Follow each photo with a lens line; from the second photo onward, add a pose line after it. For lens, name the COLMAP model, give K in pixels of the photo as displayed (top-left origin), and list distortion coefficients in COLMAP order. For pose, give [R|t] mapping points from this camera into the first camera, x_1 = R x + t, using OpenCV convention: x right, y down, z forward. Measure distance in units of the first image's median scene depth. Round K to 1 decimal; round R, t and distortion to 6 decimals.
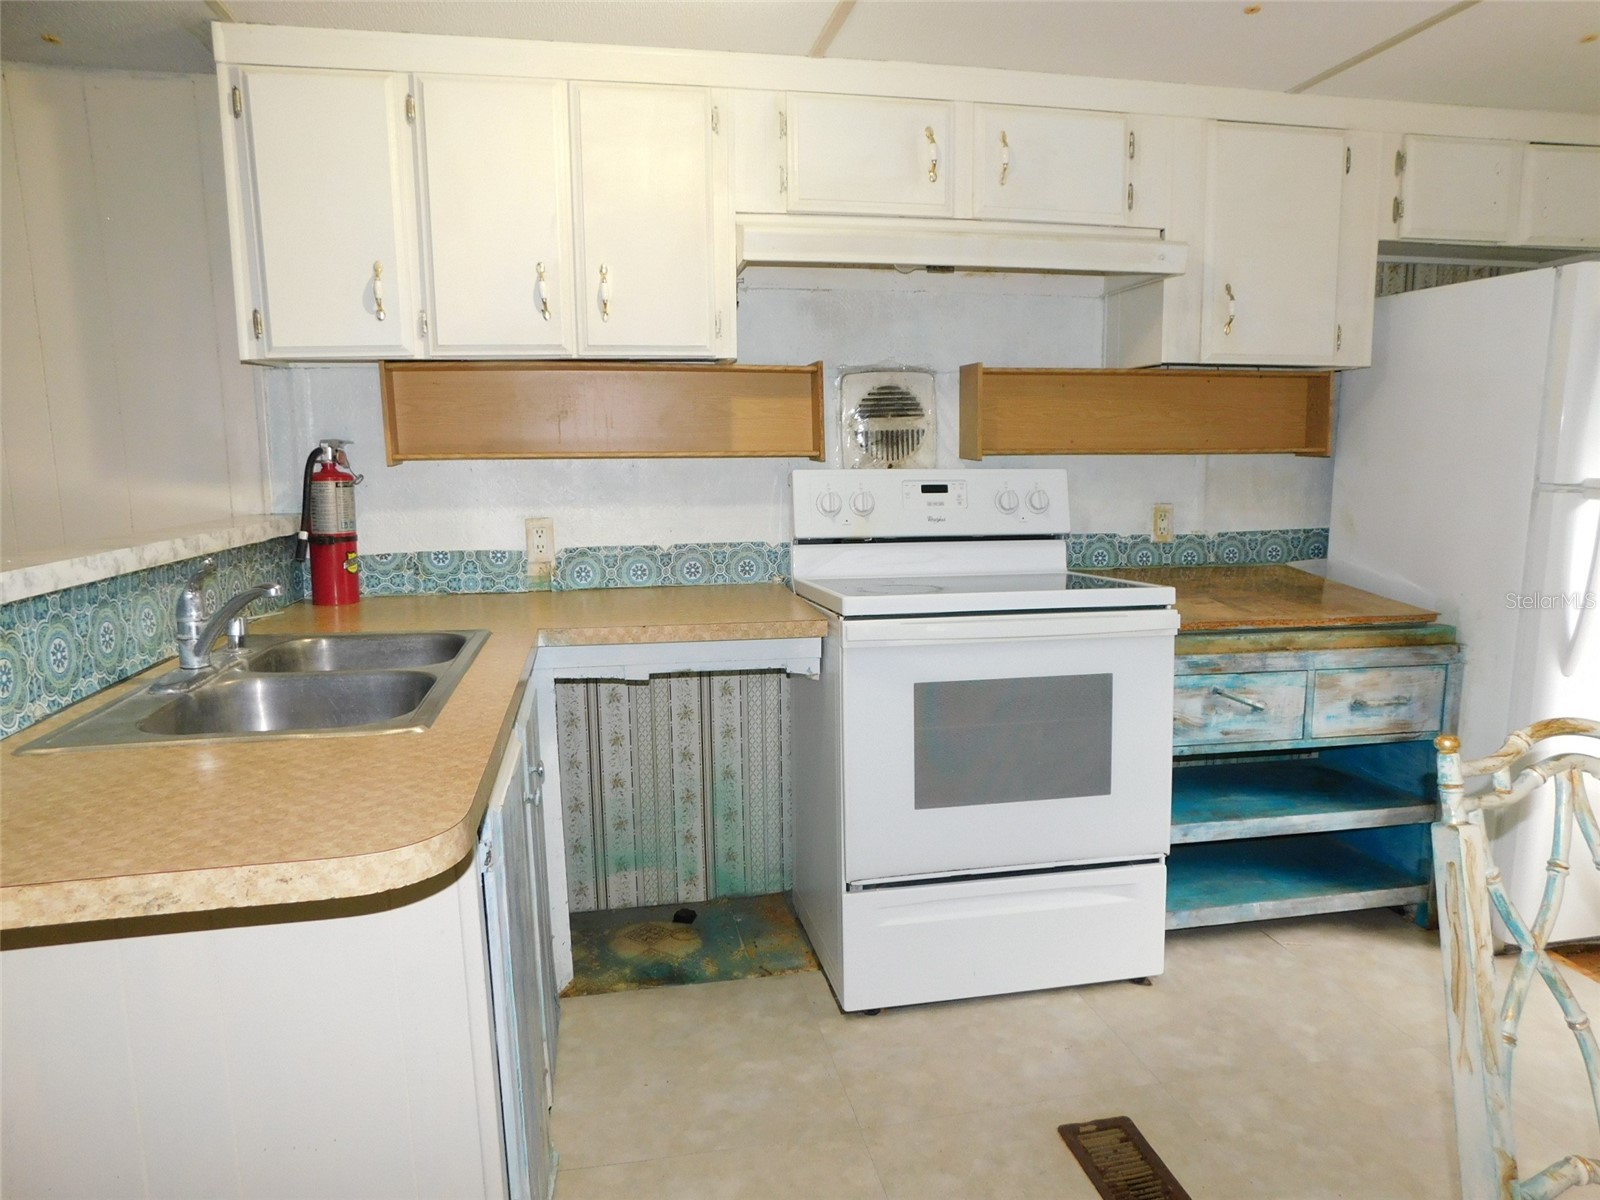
lens RADIAL K [[1052.0, 0, 813.9], [0, 1052.0, 593.1], [0, 0, 1]] dist [-0.066446, 0.048461]
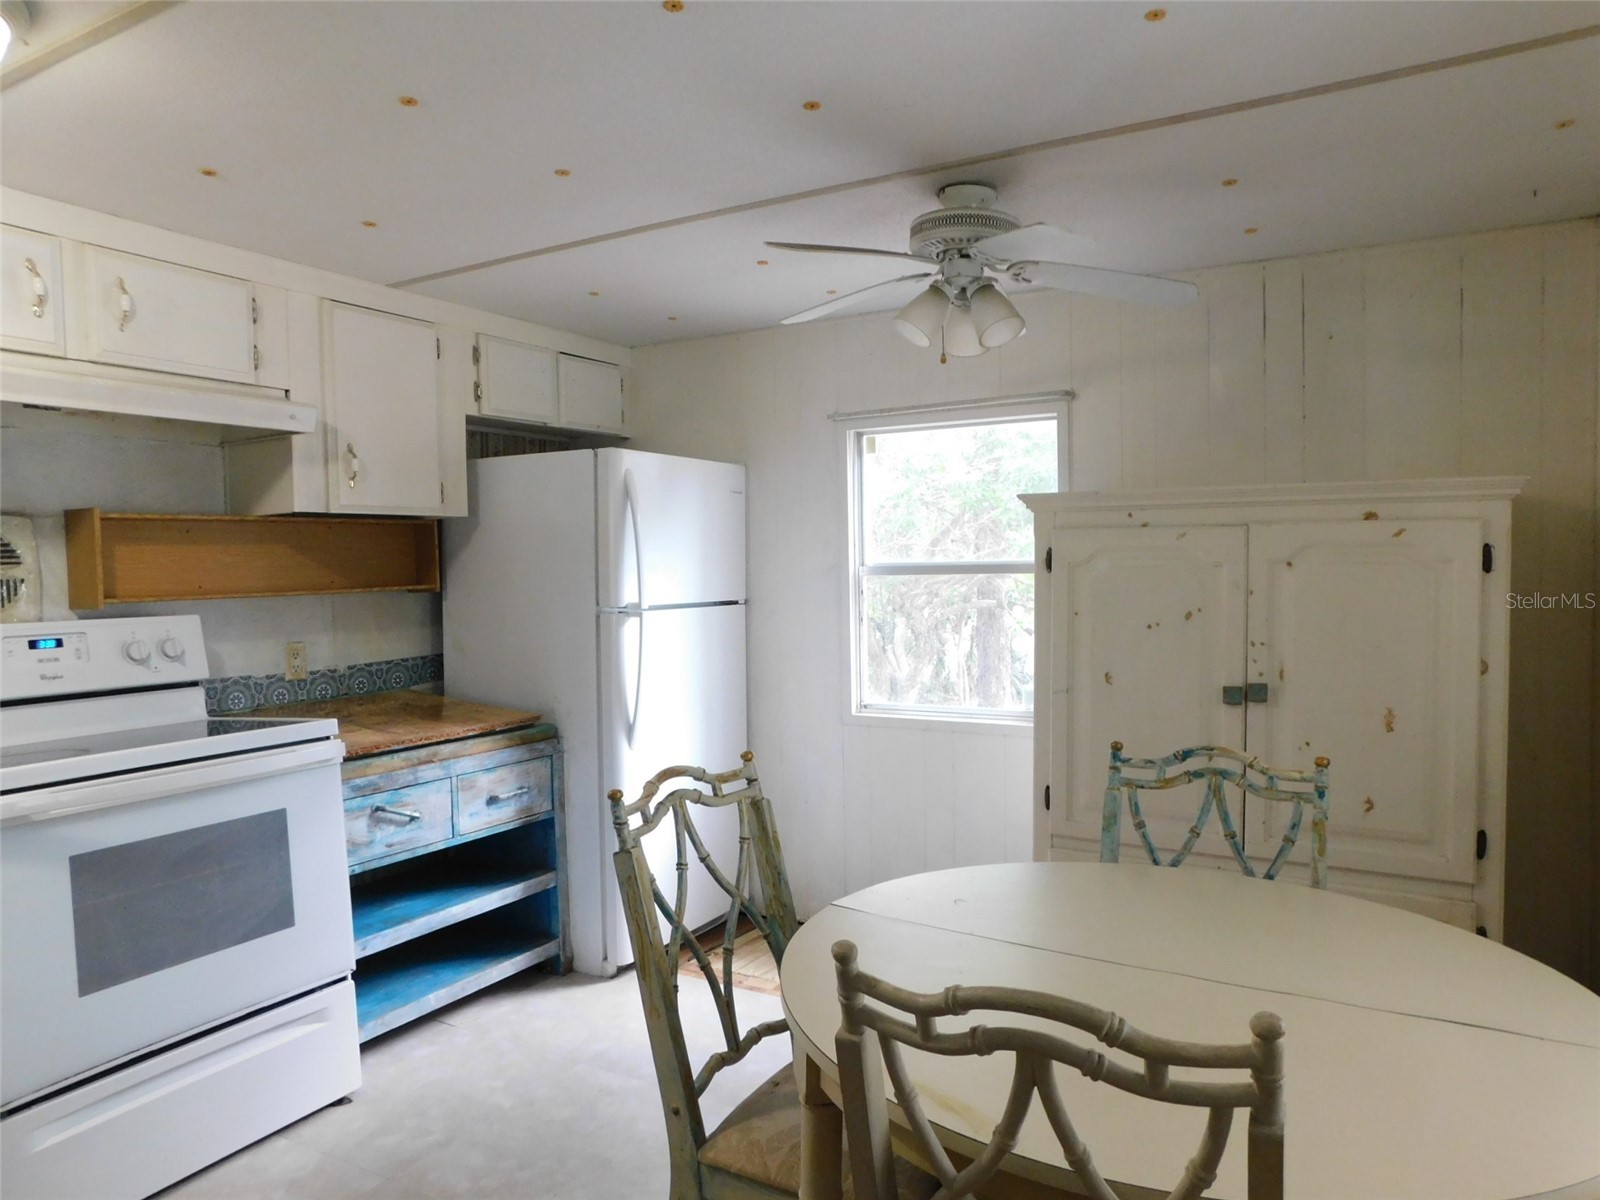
lens RADIAL K [[1065.6, 0, 807.6], [0, 1065.6, 597.8], [0, 0, 1]] dist [-0.067113, 0.056241]
pose [[0.655802, -0.034667, 0.754136, -0.143128], [0.123919, 0.990339, -0.062236, -0.000975], [-0.744693, 0.134266, 0.653762, -0.091121]]
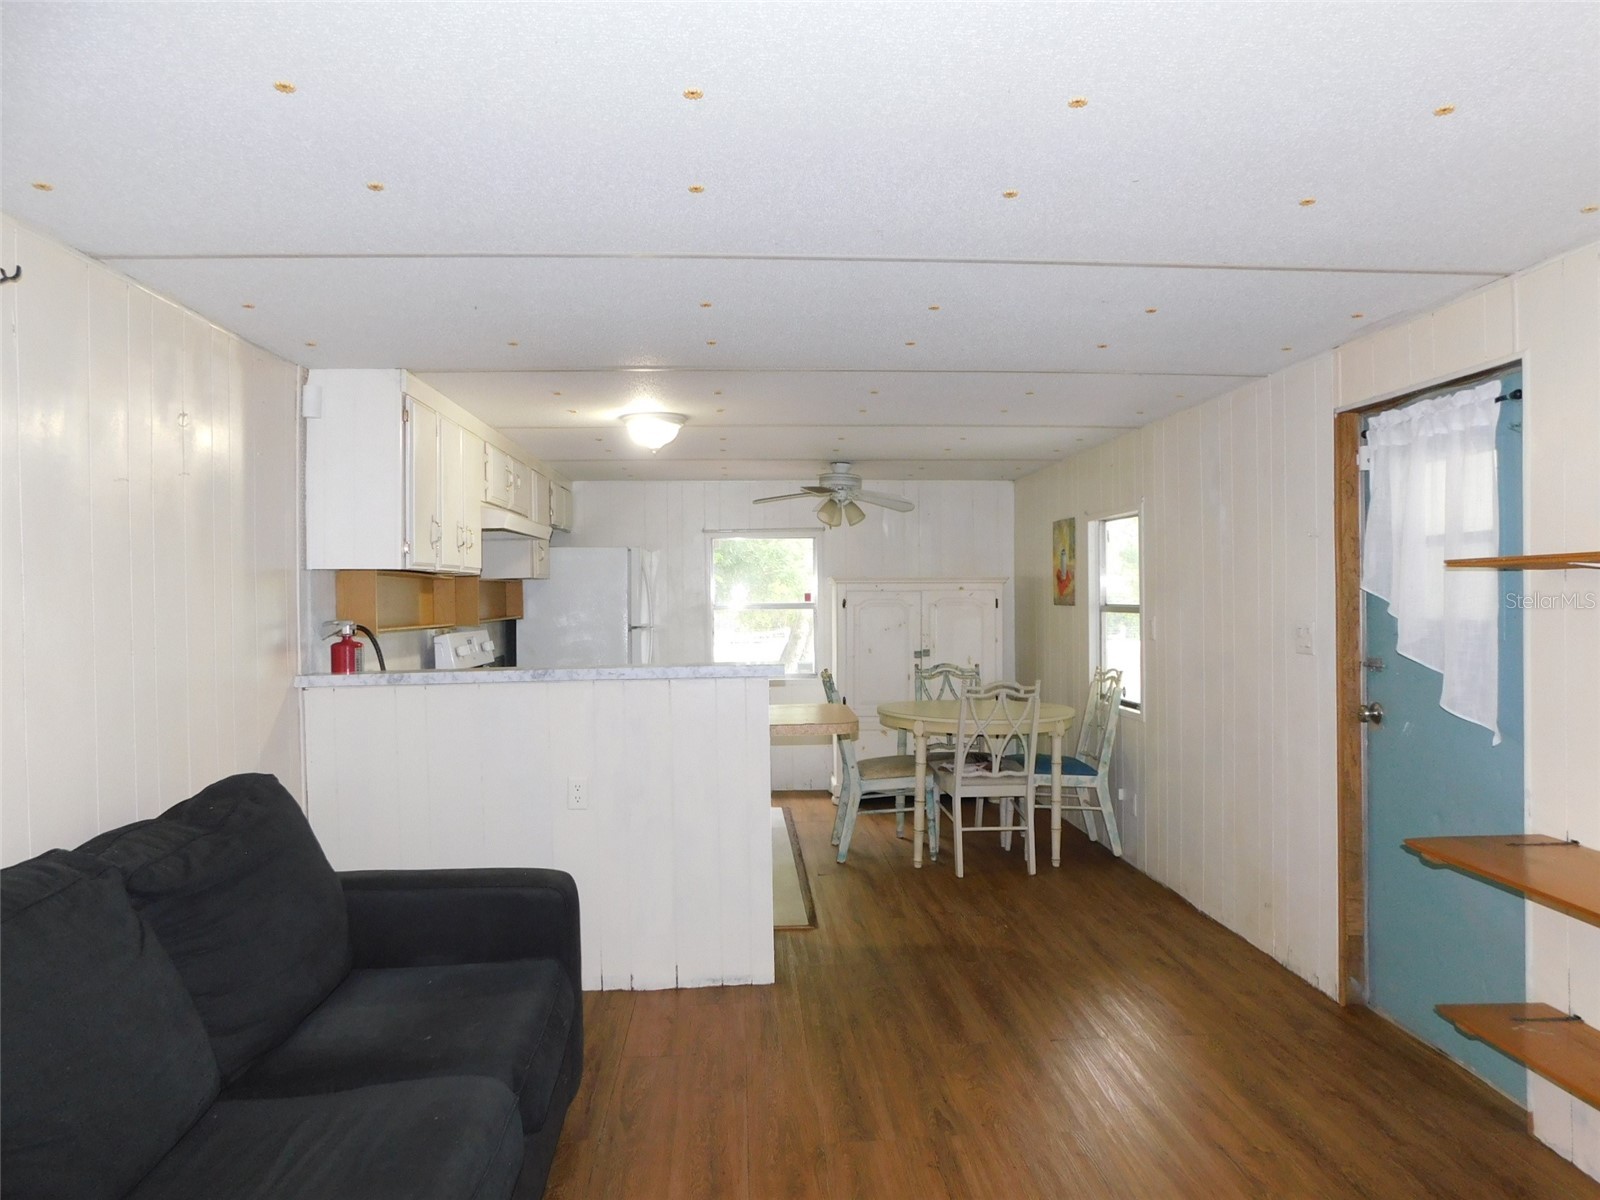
lens RADIAL K [[1065.6, 0, 807.6], [0, 1065.6, 597.8], [0, 0, 1]] dist [-0.067113, 0.056241]
pose [[0.129093, -0.002323, 0.991630, -1.787550], [0.150432, 0.988470, -0.017268, -0.057562], [-0.980156, 0.151402, 0.127954, 0.174213]]
